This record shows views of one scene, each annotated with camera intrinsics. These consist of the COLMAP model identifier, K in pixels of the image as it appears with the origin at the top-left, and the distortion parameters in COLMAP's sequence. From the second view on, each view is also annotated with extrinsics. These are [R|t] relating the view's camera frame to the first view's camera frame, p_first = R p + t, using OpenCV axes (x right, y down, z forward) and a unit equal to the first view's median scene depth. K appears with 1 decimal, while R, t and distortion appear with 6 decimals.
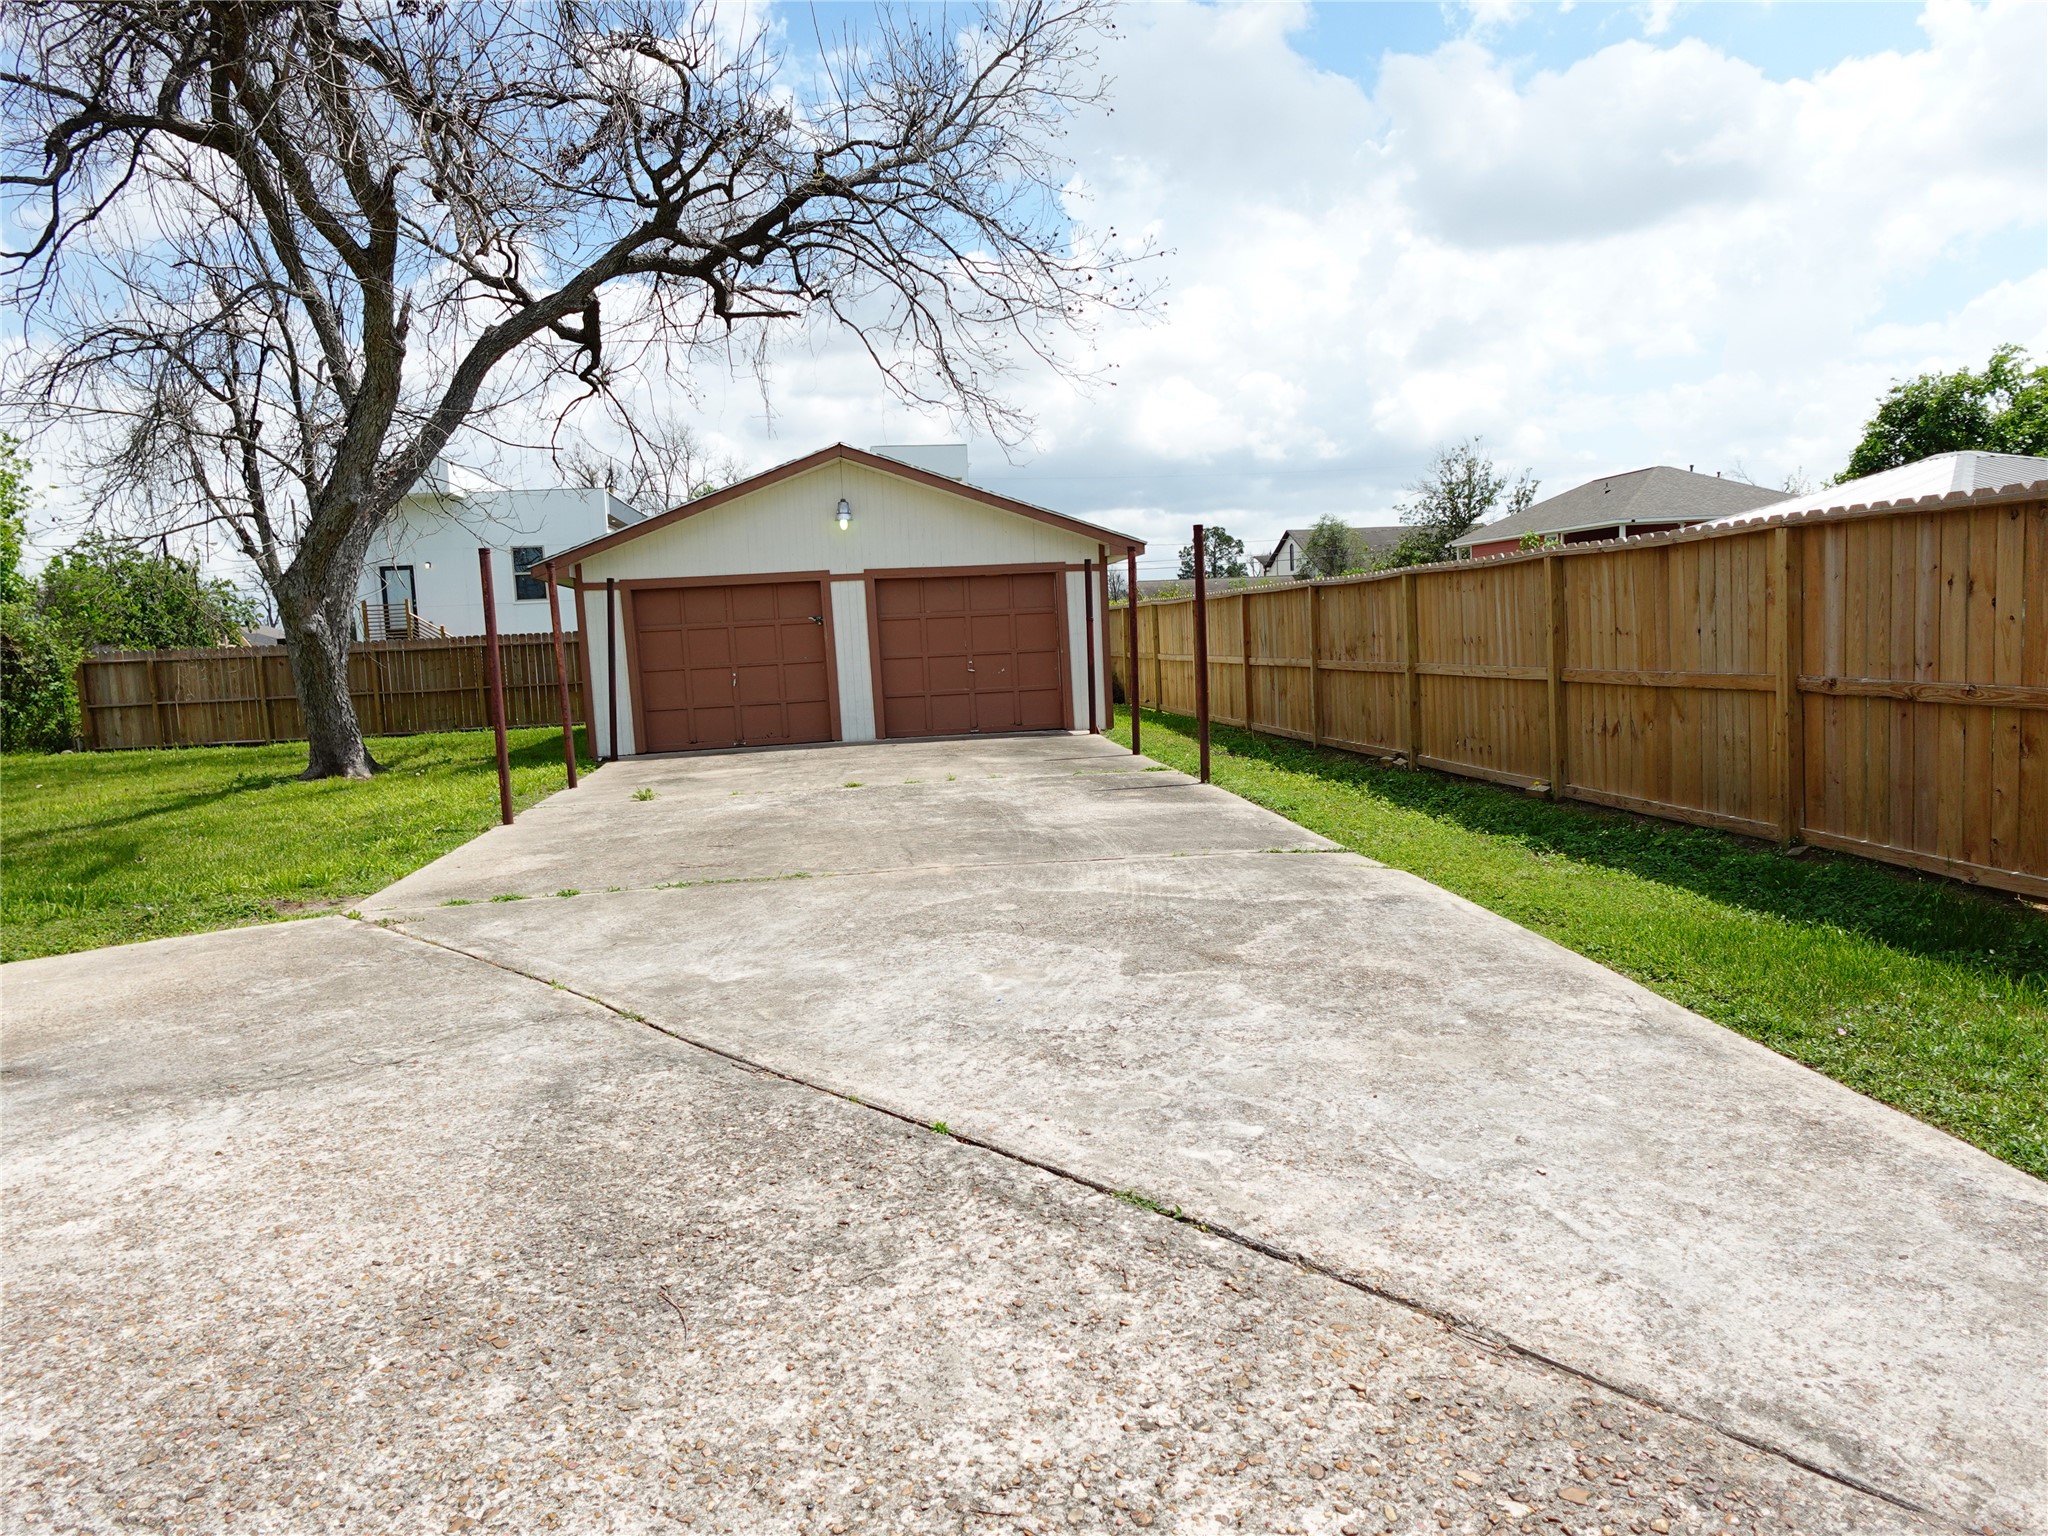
lens RADIAL K [[1316.9, 0, 1025.2], [0, 1316.9, 761.2], [0, 0, 1]] dist [-0.005489, 0.007942]
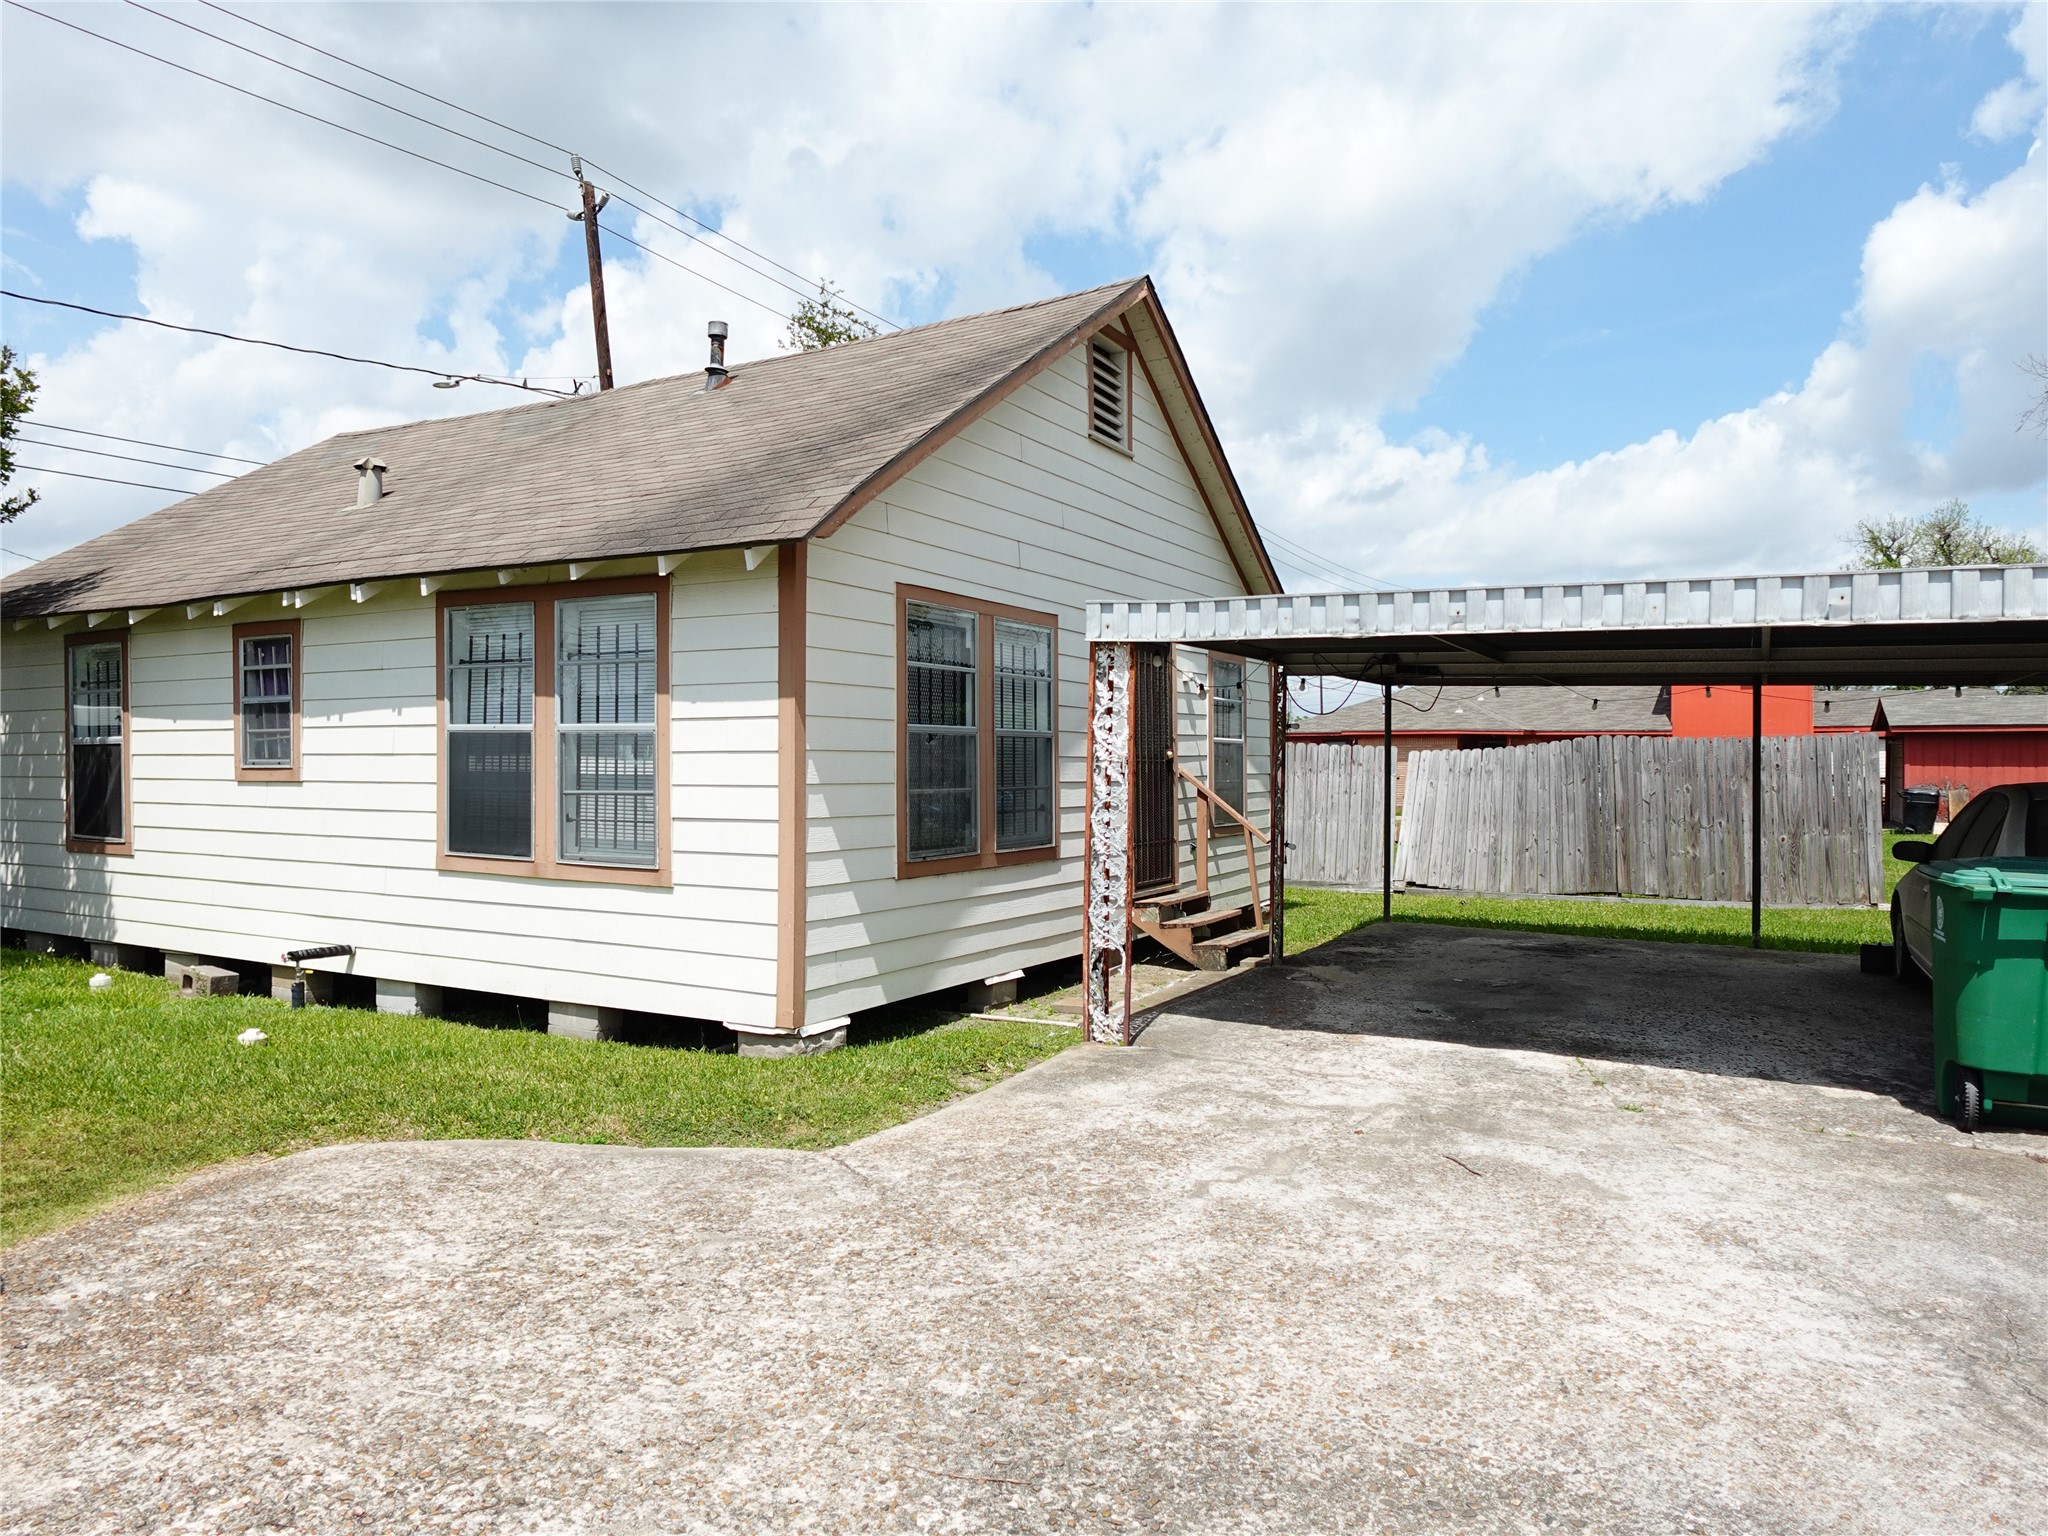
lens RADIAL K [[1316.9, 0, 1024.9], [0, 1316.9, 767.2], [0, 0, 1]] dist [-0.005489, 0.007942]
pose [[-0.618088, 0.046683, -0.784722, 0.364224], [-0.053707, 0.993395, 0.101400, -0.161901], [0.784272, 0.104819, -0.611498, 1.285707]]
